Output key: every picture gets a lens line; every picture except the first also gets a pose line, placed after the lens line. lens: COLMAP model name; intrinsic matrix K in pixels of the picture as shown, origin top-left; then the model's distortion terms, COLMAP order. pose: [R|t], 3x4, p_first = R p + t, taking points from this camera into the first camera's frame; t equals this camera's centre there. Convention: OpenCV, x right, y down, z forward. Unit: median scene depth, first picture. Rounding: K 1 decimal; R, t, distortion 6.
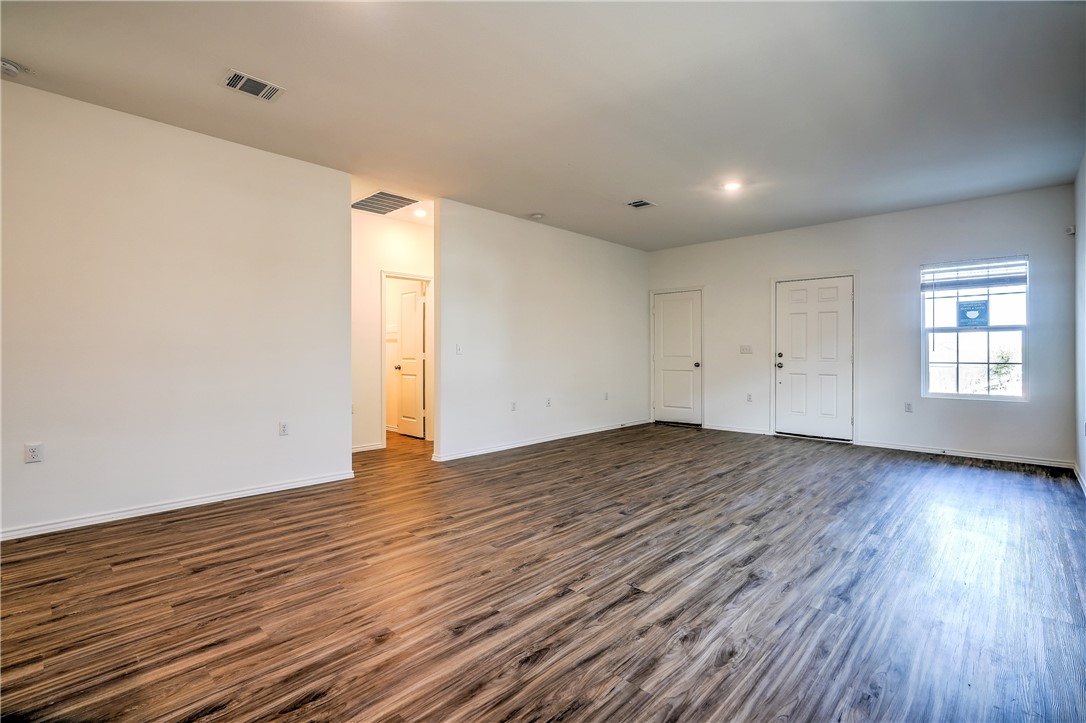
lens RADIAL K [[496.3, 0, 546.0], [0, 496.3, 355.1], [0, 0, 1]] dist [-0.008165, 0.001309]
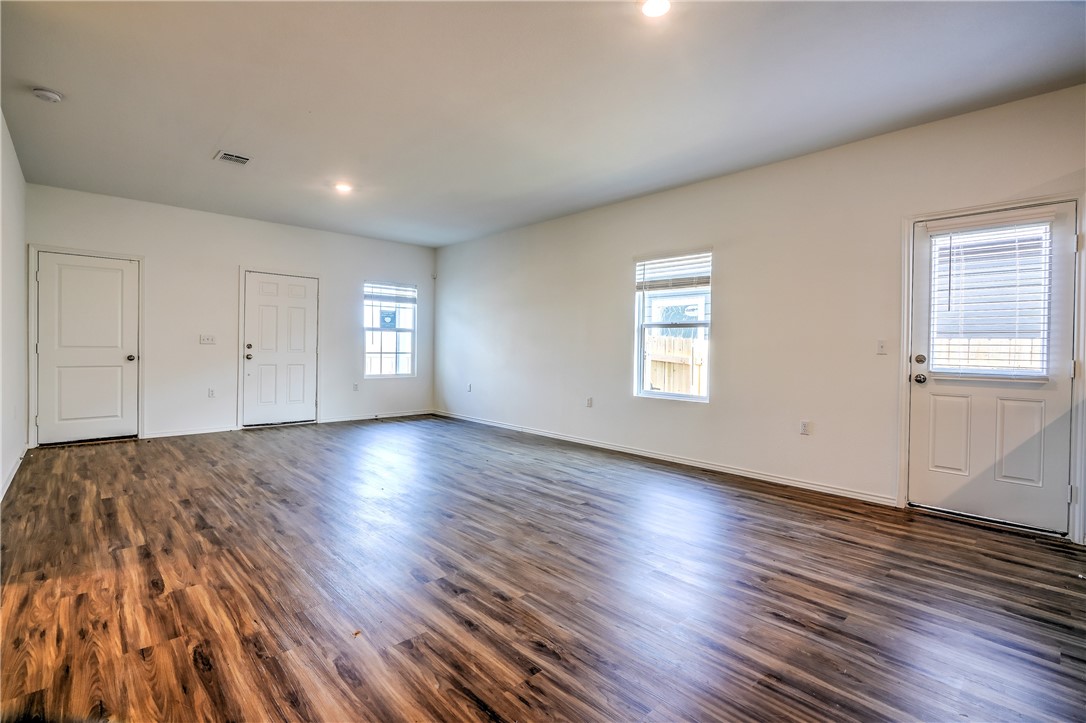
lens RADIAL K [[496.3, 0, 545.3], [0, 496.3, 357.8], [0, 0, 1]] dist [-0.008165, 0.001309]
pose [[0.067195, -0.019048, 0.997558, -0.603661], [-0.010648, 0.999747, 0.019807, -0.003961], [-0.997683, -0.011953, 0.066976, 0.455788]]
